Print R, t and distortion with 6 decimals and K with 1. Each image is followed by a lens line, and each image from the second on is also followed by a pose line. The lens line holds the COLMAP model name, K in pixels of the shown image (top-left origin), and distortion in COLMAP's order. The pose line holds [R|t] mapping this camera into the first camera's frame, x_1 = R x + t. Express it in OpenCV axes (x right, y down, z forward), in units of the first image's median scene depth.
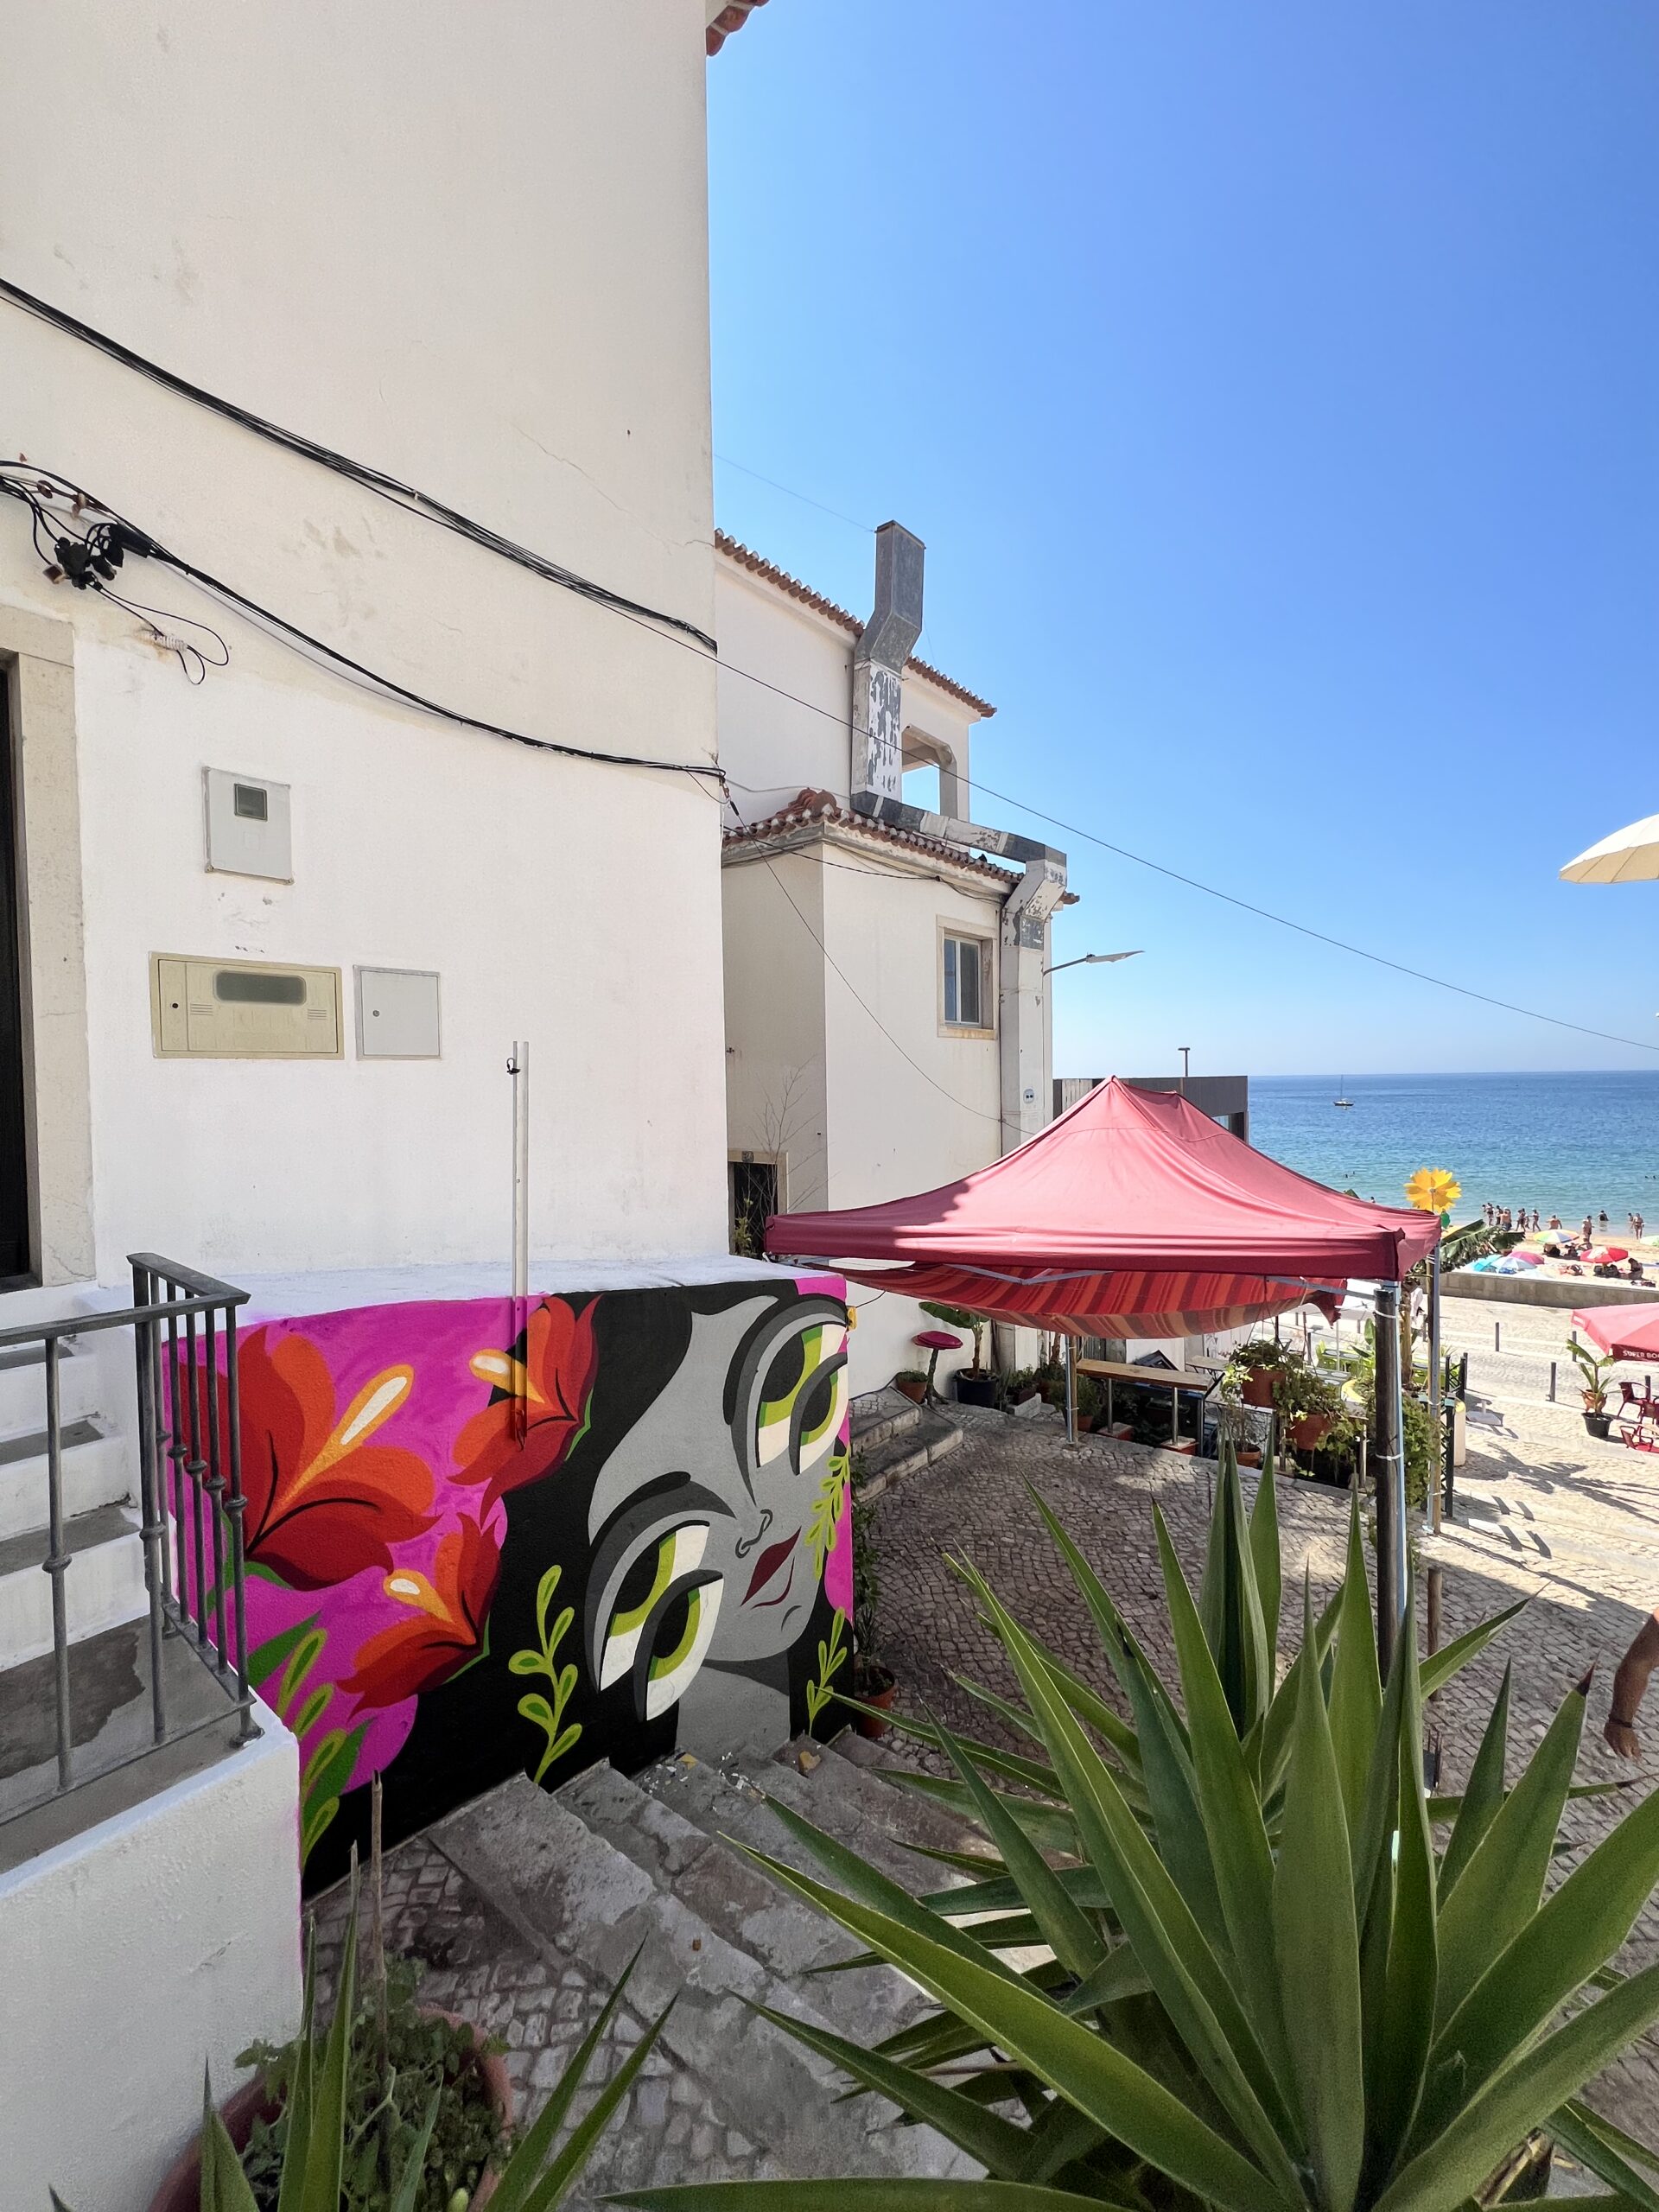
lens RADIAL K [[894.8, 0, 822.7], [0, 894.8, 1103.6], [0, 0, 1]] dist [-0.000593, 0.000181]
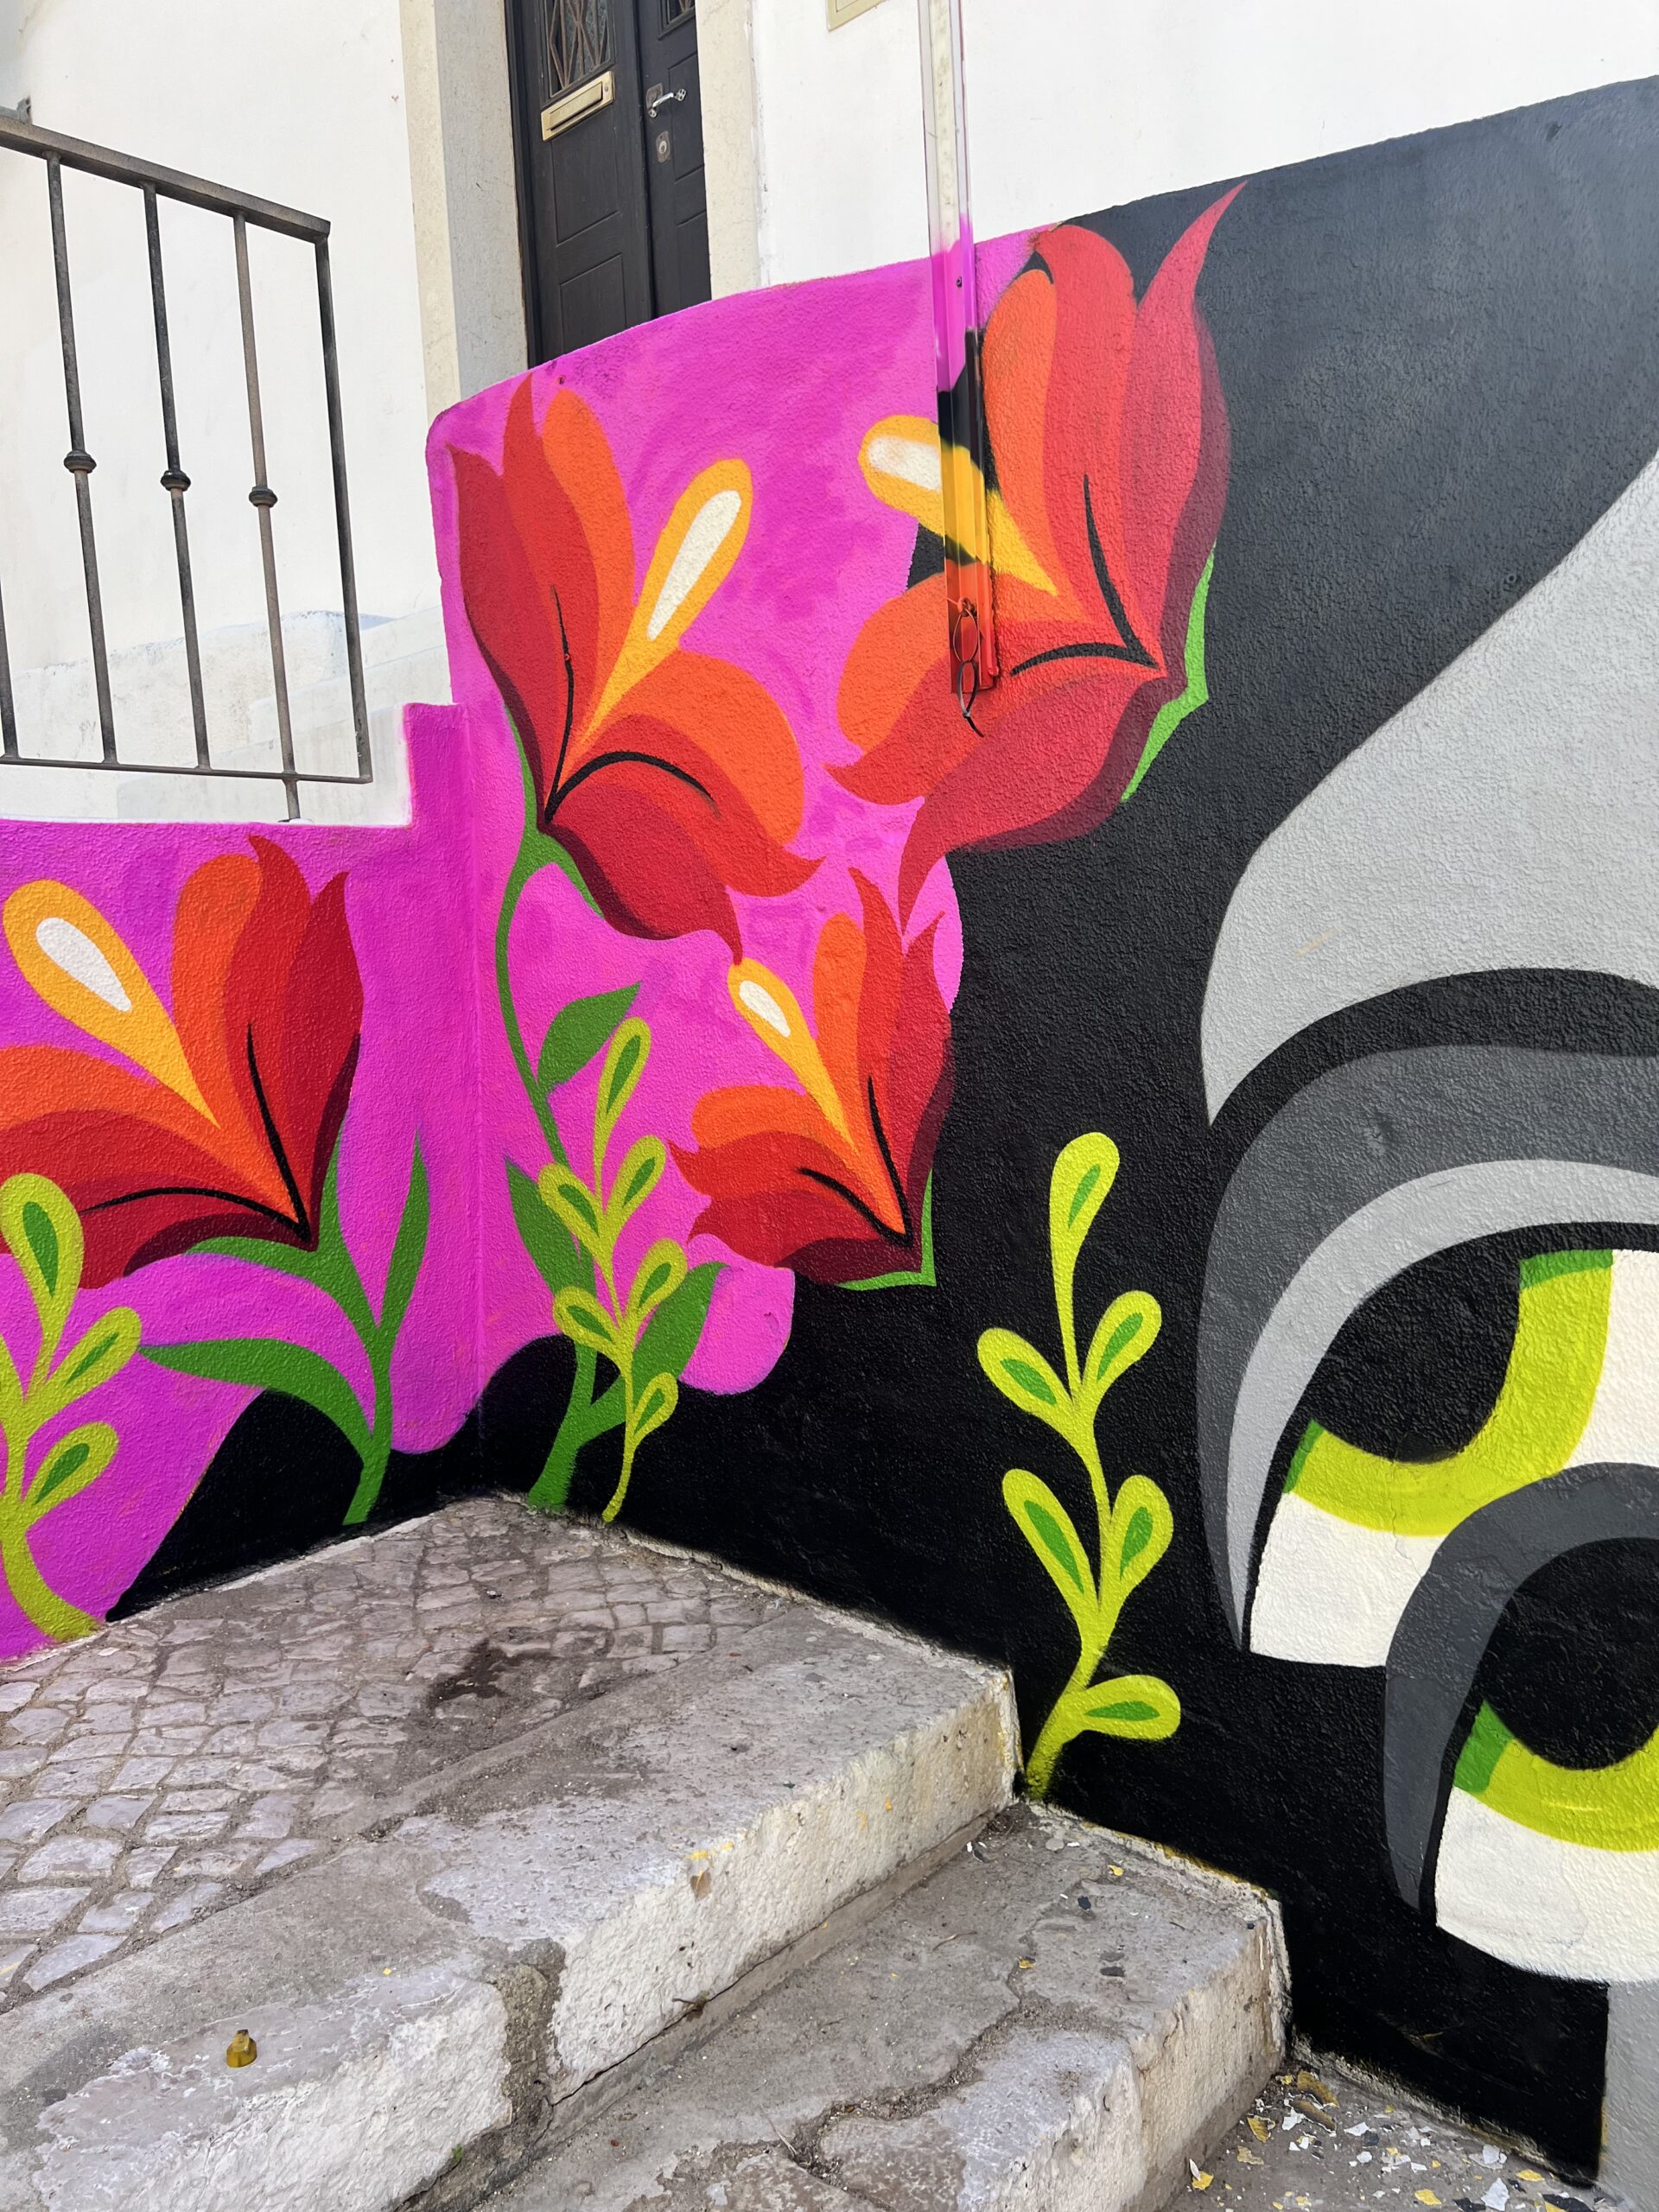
lens RADIAL K [[1669.0, 0, 845.1], [0, 1669.0, 1095.3], [0, 0, 1]] dist [0.057108, -0.048801]
pose [[-0.040110, 0.082322, -0.995798, 0.285752], [0.024974, 0.996372, 0.081364, 0.455520], [0.998883, -0.021606, -0.042020, 0.940199]]
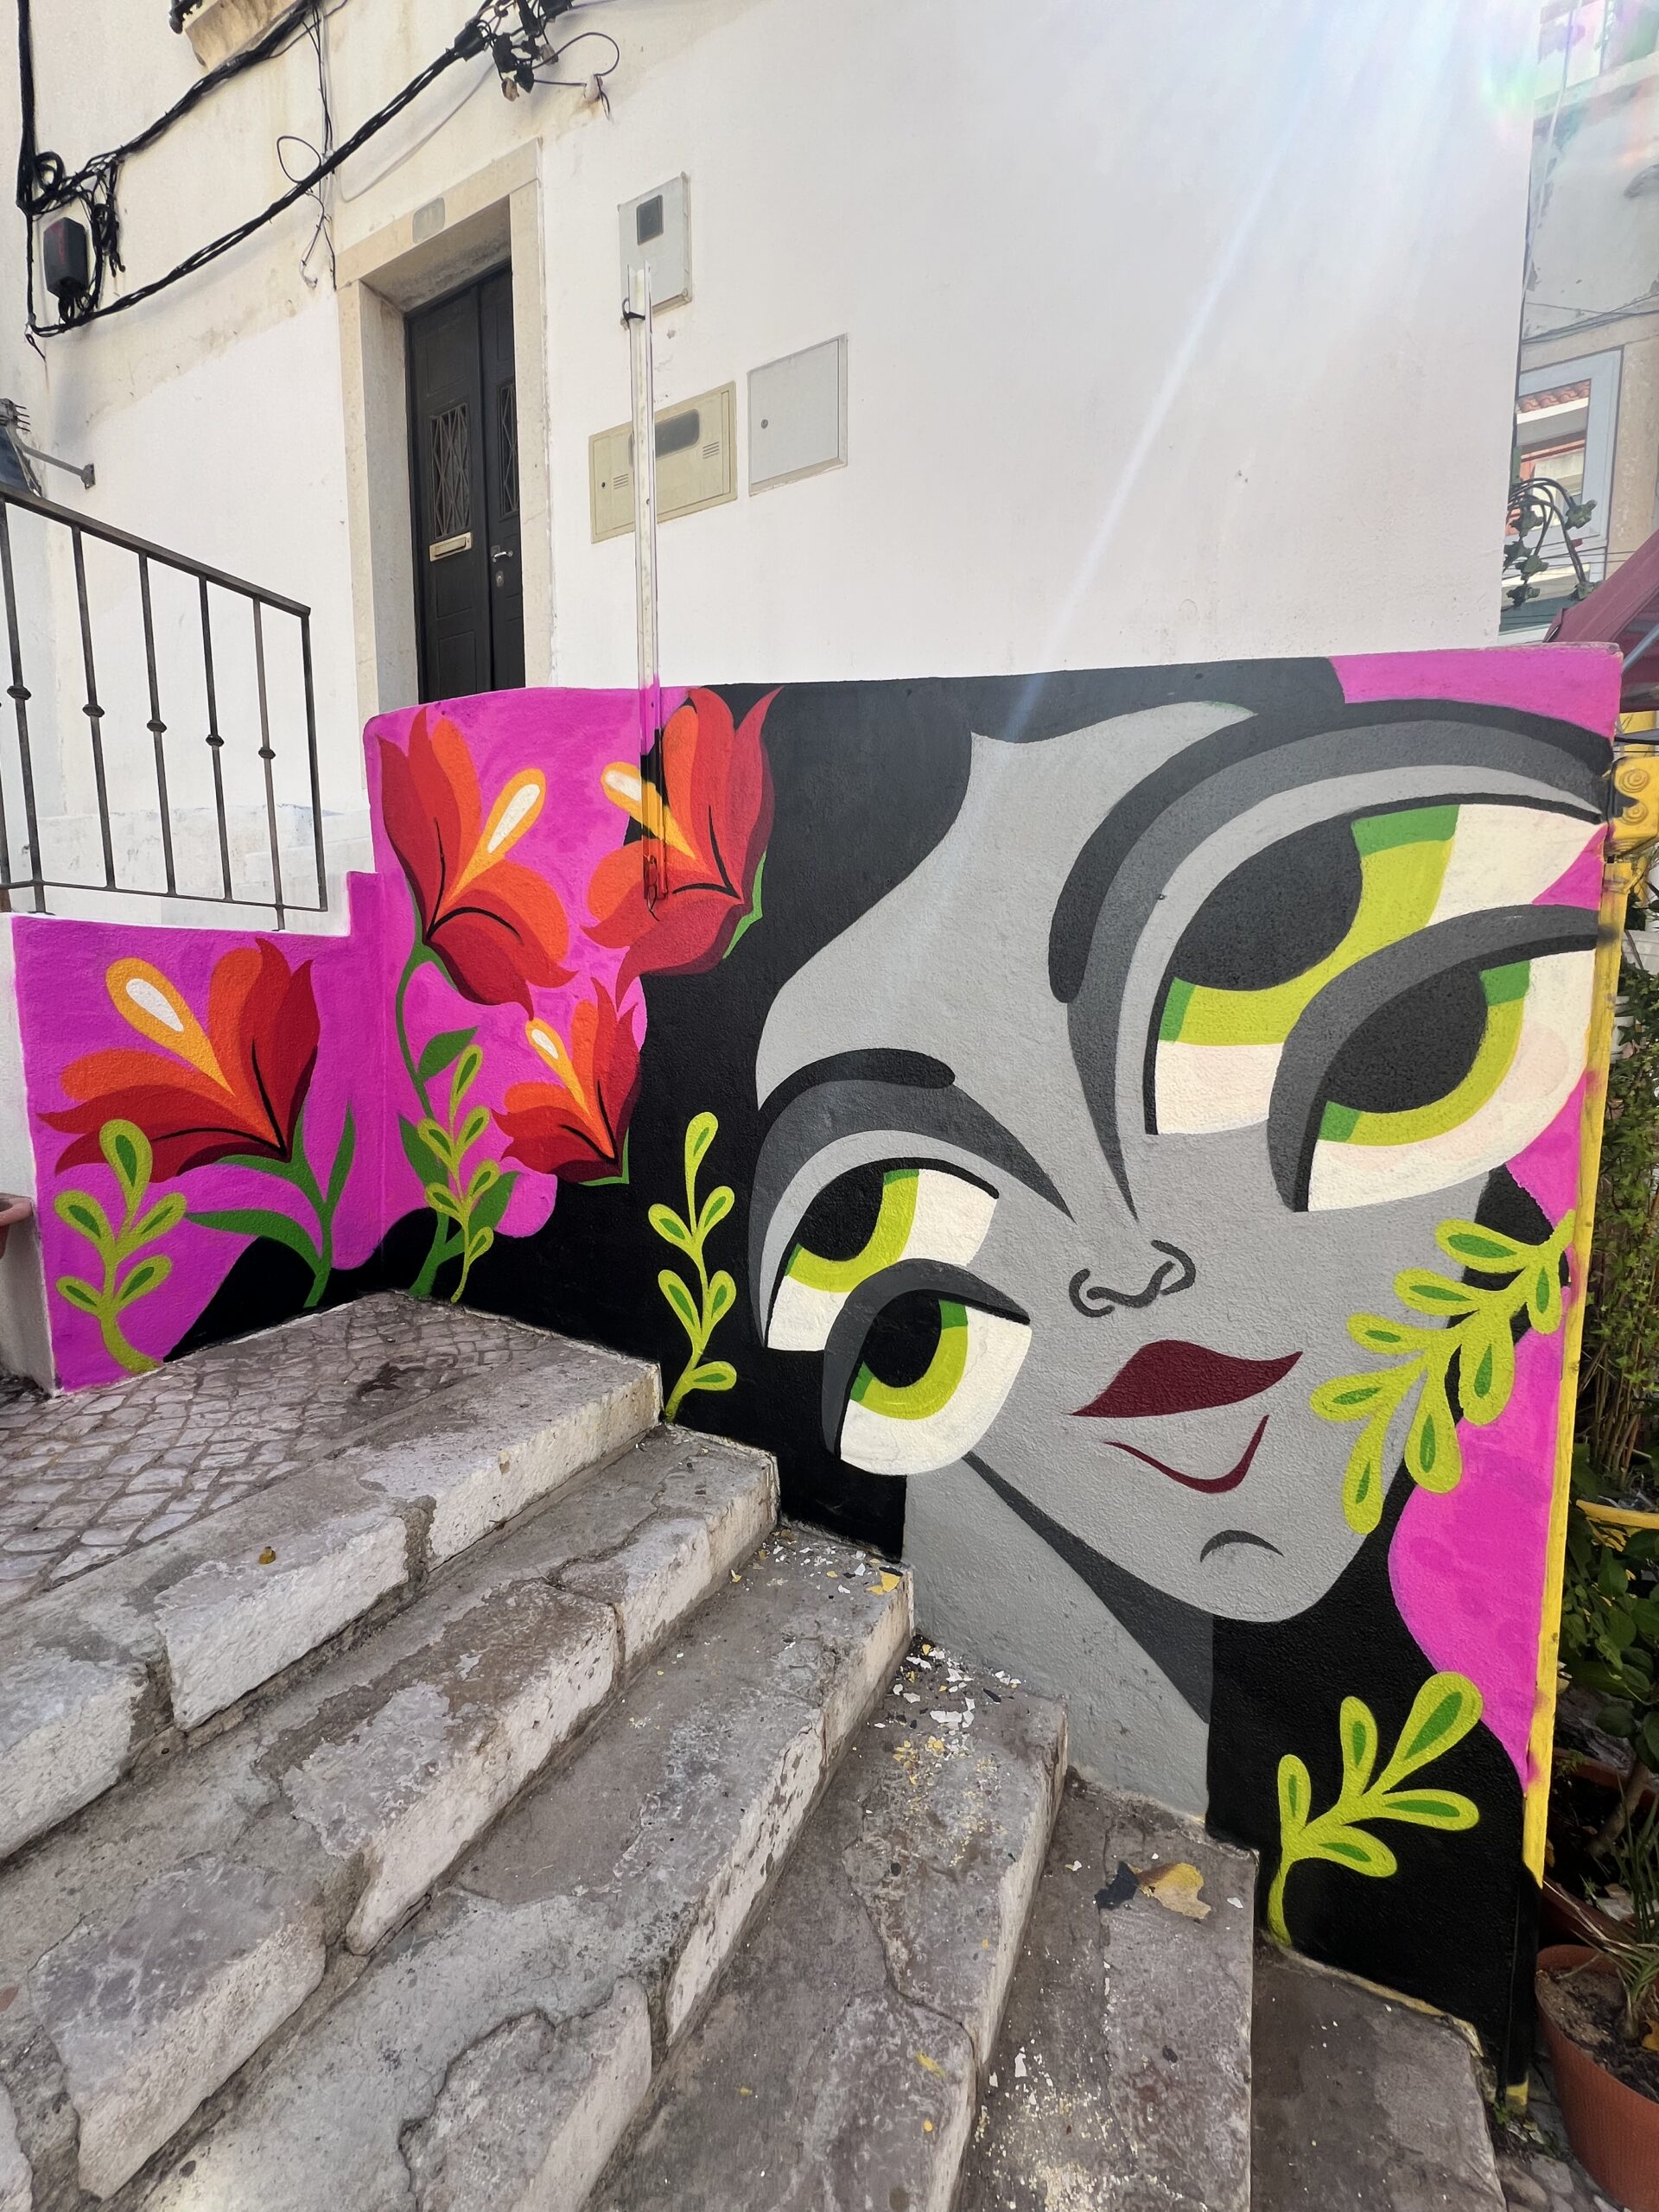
lens RADIAL K [[894.8, 0, 824.7], [0, 894.8, 1100.7], [0, 0, 1]] dist [-0.000593, 0.000181]
pose [[0.215811, 0.110297, -0.970186, 0.367993], [-0.029408, 0.993883, 0.106449, 0.436013], [0.975992, 0.005558, 0.217735, 0.943353]]
